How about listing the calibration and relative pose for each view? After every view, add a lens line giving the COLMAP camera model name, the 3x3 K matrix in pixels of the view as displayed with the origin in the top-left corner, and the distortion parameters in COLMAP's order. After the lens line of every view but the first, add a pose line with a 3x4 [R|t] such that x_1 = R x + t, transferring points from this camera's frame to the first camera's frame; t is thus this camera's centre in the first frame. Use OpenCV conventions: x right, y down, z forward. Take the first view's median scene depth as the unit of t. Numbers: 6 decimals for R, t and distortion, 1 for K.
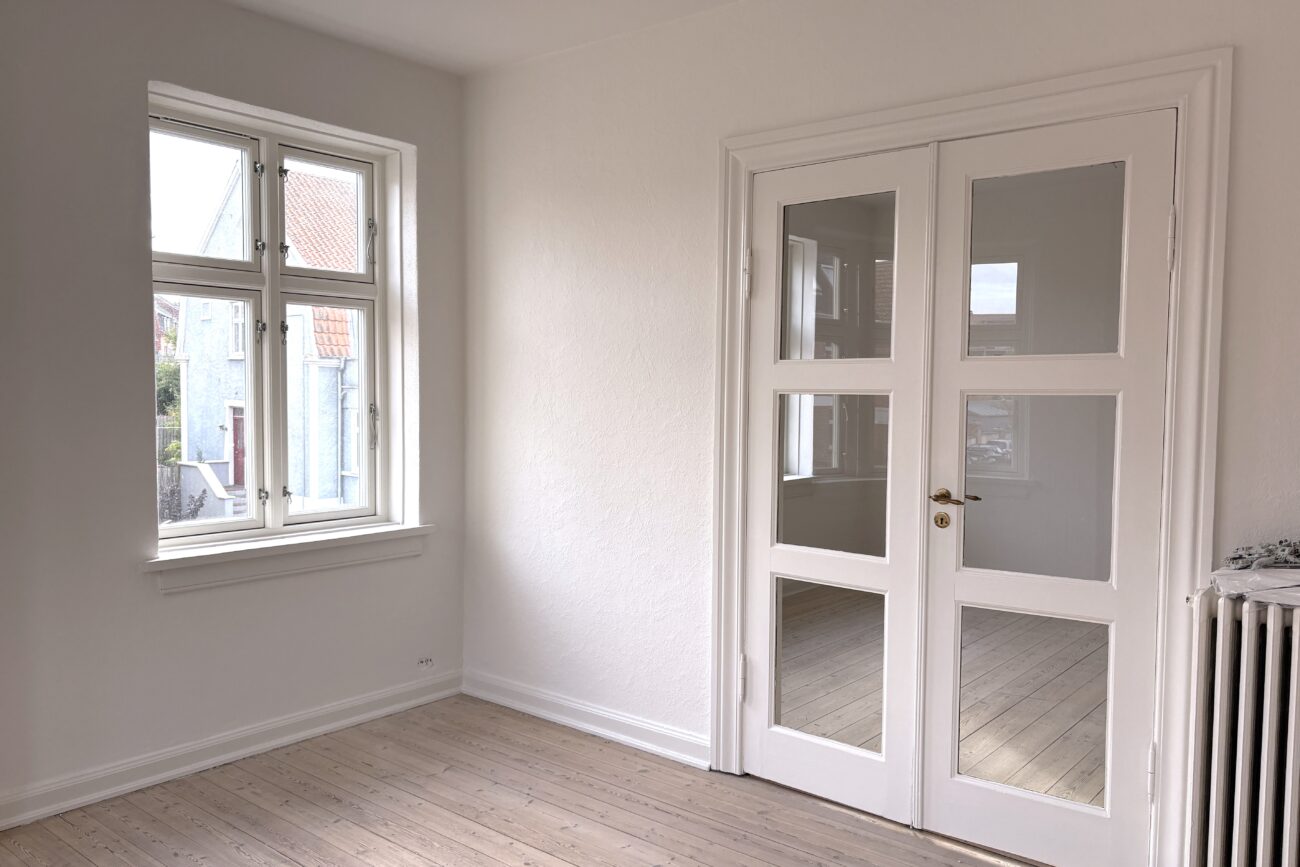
lens RADIAL K [[982.1, 0, 650.1], [0, 982.1, 439.1], [0, 0, 1]] dist [0.019003, -0.002764]
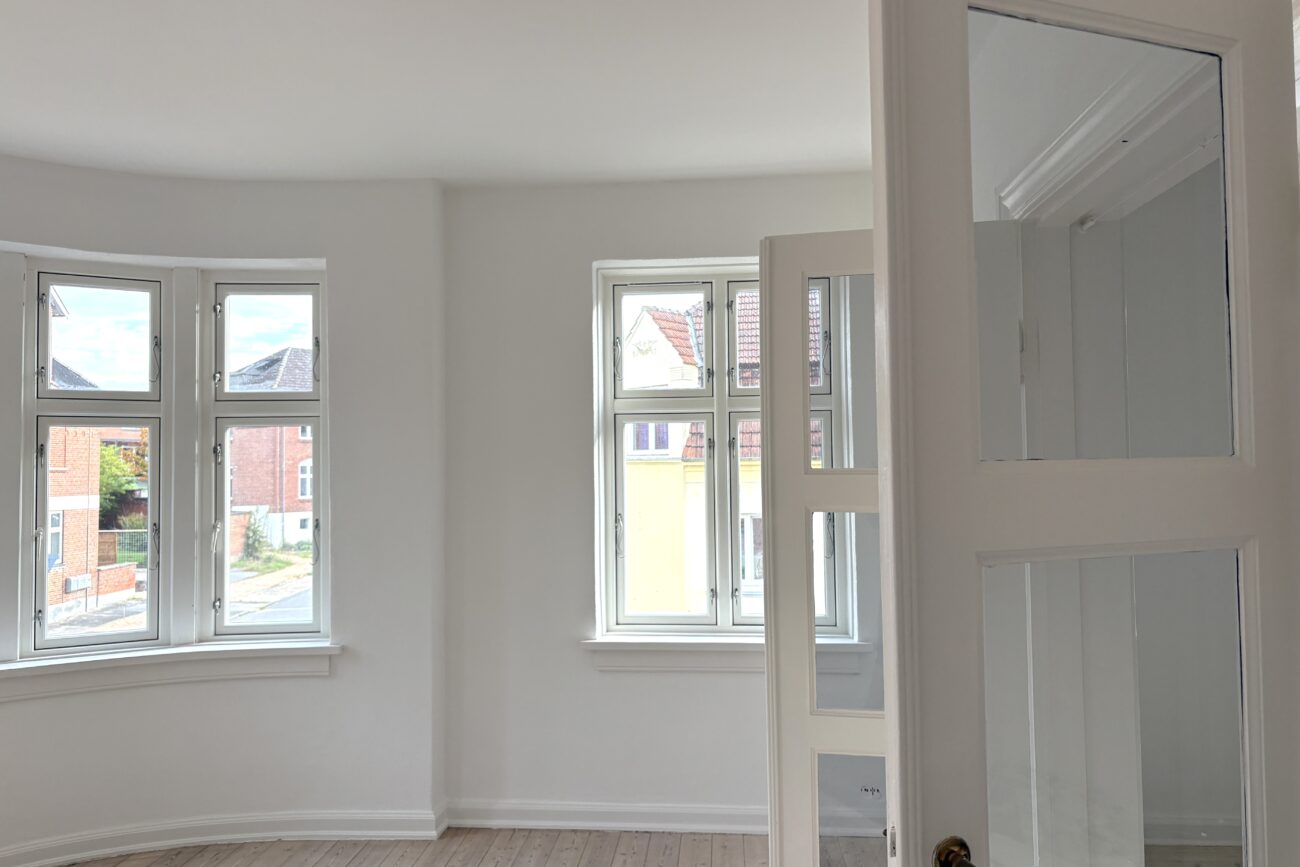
lens RADIAL K [[1002.9, 0, 650.3], [0, 1002.9, 434.3], [0, 0, 1]] dist [0.032055, -0.037758]
pose [[0.566801, -0.048057, -0.822452, 0.508031], [-0.027479, 0.996639, -0.077172, -0.034860], [0.823396, 0.066342, 0.563575, 0.296627]]
